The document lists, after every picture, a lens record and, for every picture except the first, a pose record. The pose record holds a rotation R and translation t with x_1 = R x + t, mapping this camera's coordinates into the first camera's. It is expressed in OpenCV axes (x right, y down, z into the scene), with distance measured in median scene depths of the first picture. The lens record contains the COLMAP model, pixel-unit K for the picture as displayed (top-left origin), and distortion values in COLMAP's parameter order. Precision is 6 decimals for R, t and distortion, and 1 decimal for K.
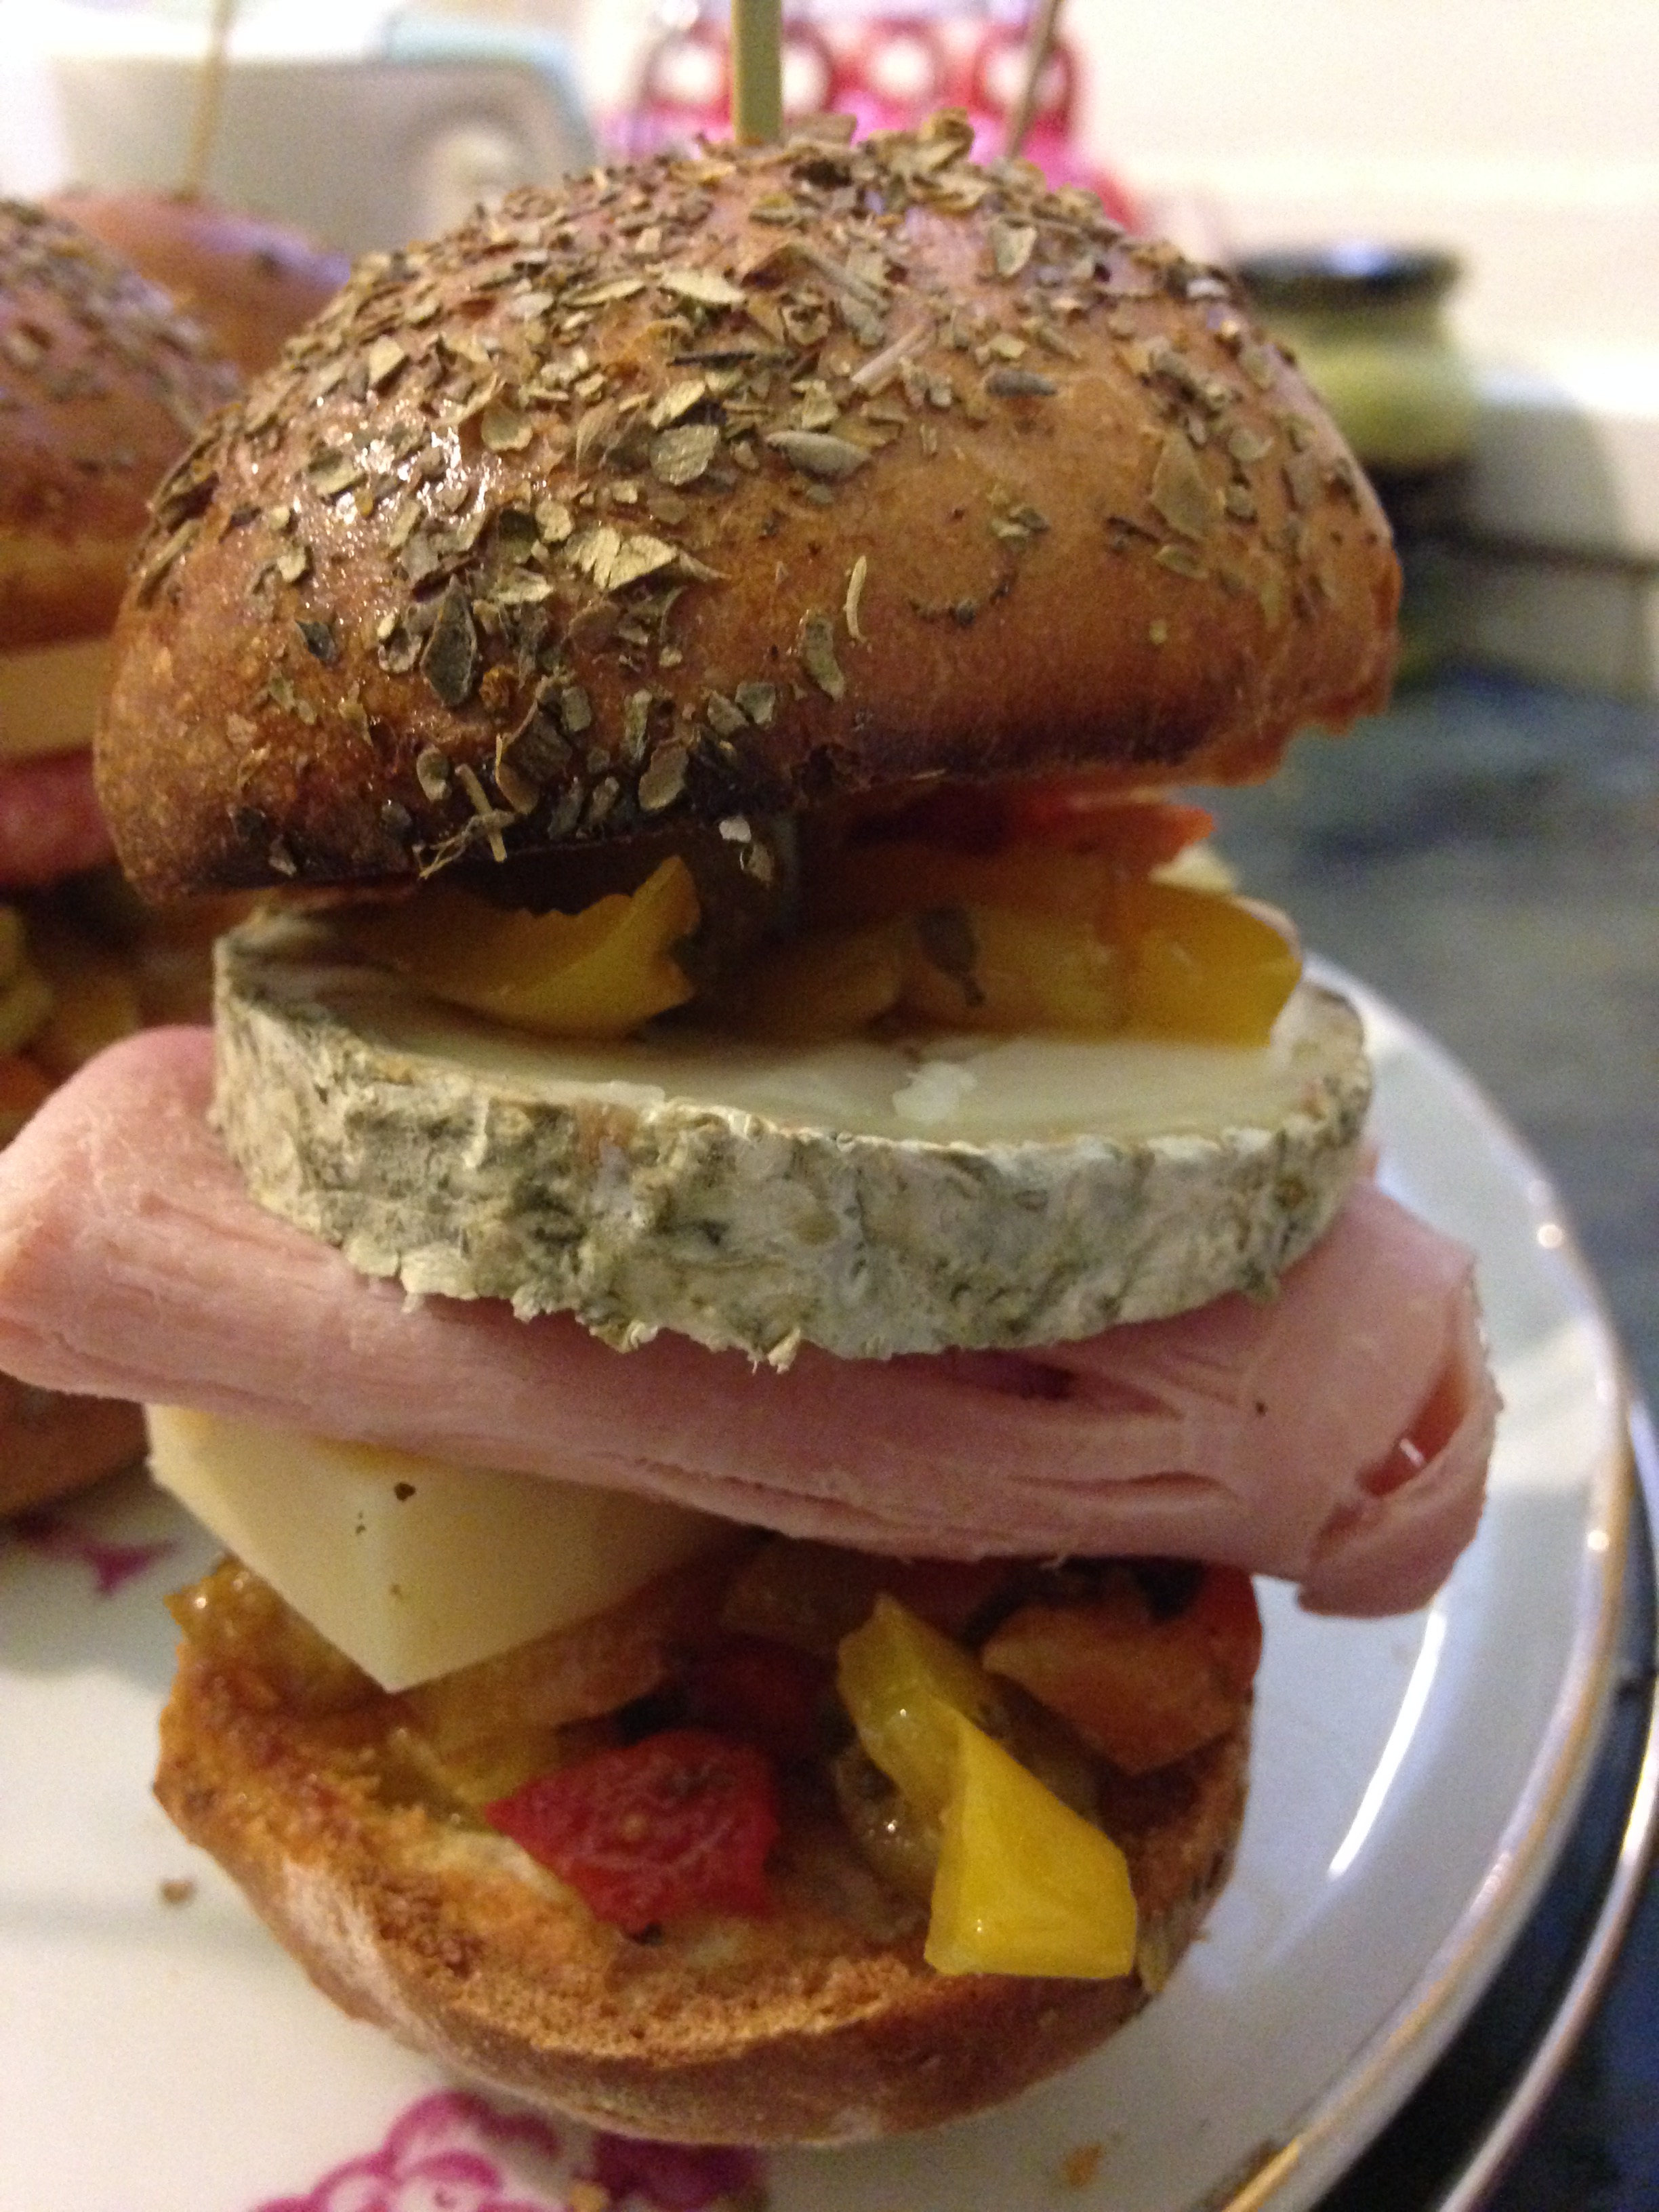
lens RADIAL K [[2109.8, 0, 829.5], [0, 2109.8, 1106.0], [0, 0, 1]] dist [0.222224, -0.382727]
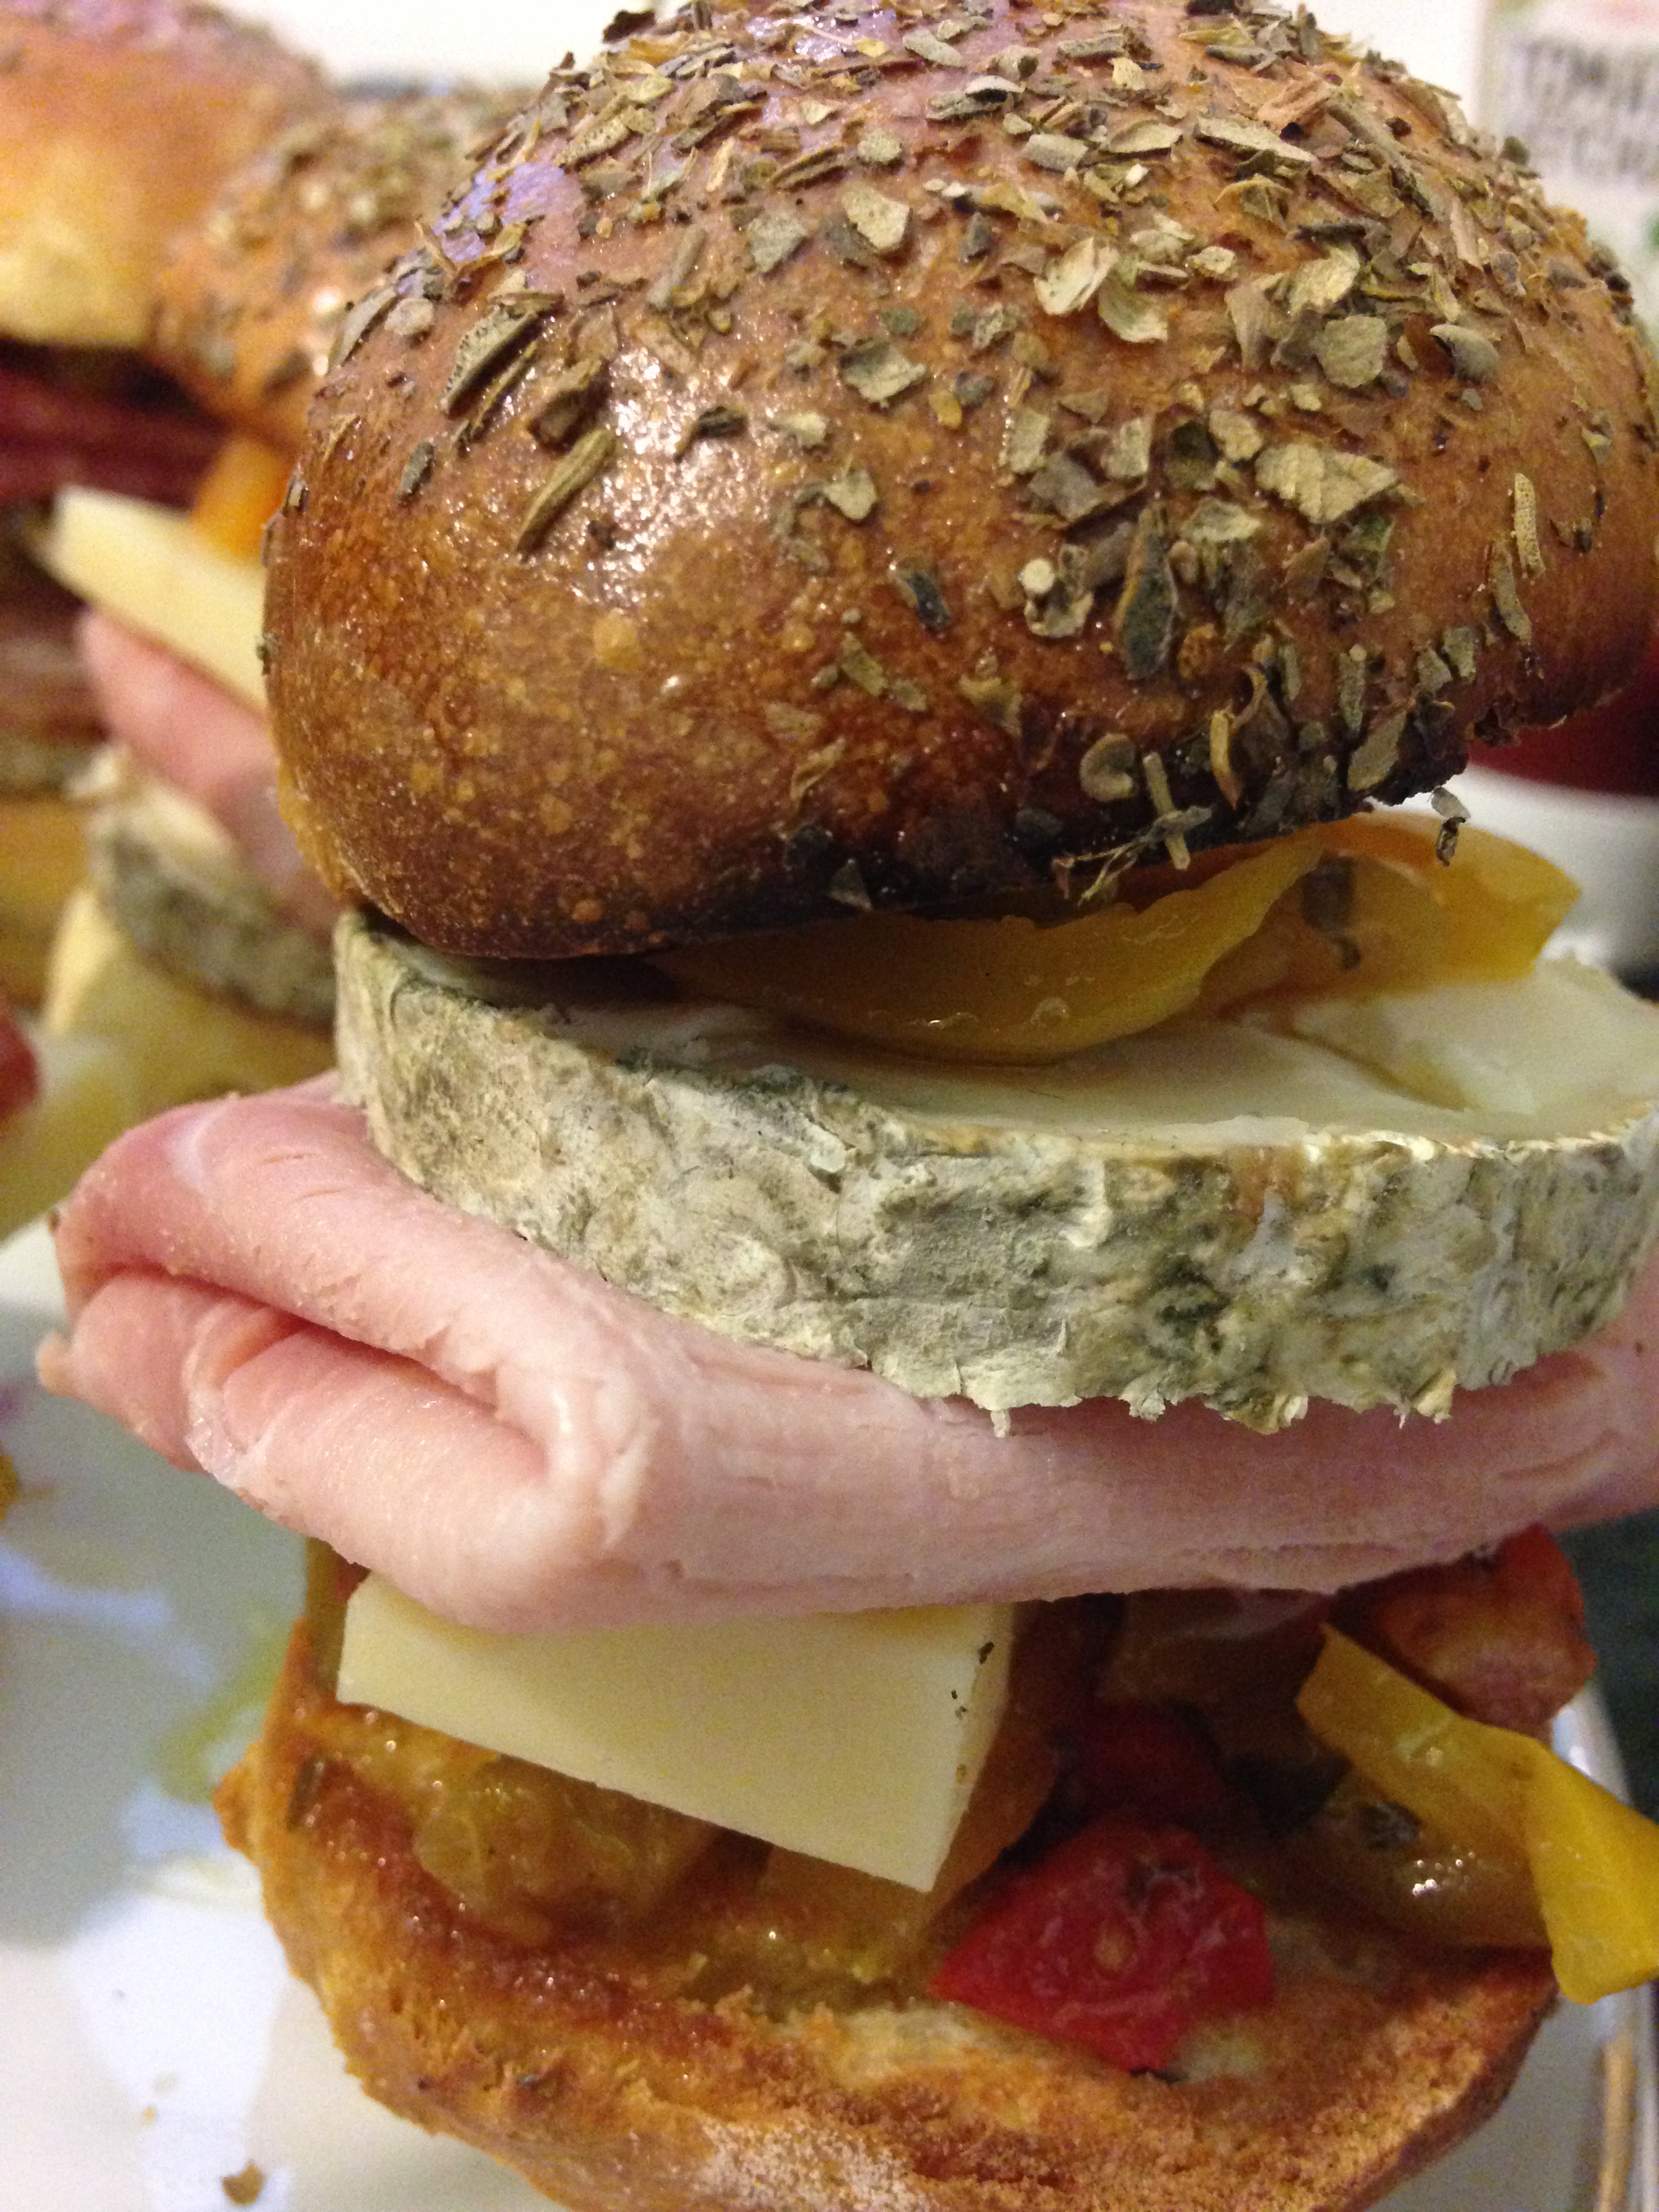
lens RADIAL K [[2109.8, 0, 829.5], [0, 2109.8, 1106.0], [0, 0, 1]] dist [0.222224, -0.382727]
pose [[0.874761, -0.138577, 0.464317, -0.629159], [0.108225, 0.989902, 0.091547, -0.109925], [-0.472315, -0.029831, 0.880925, 0.340596]]
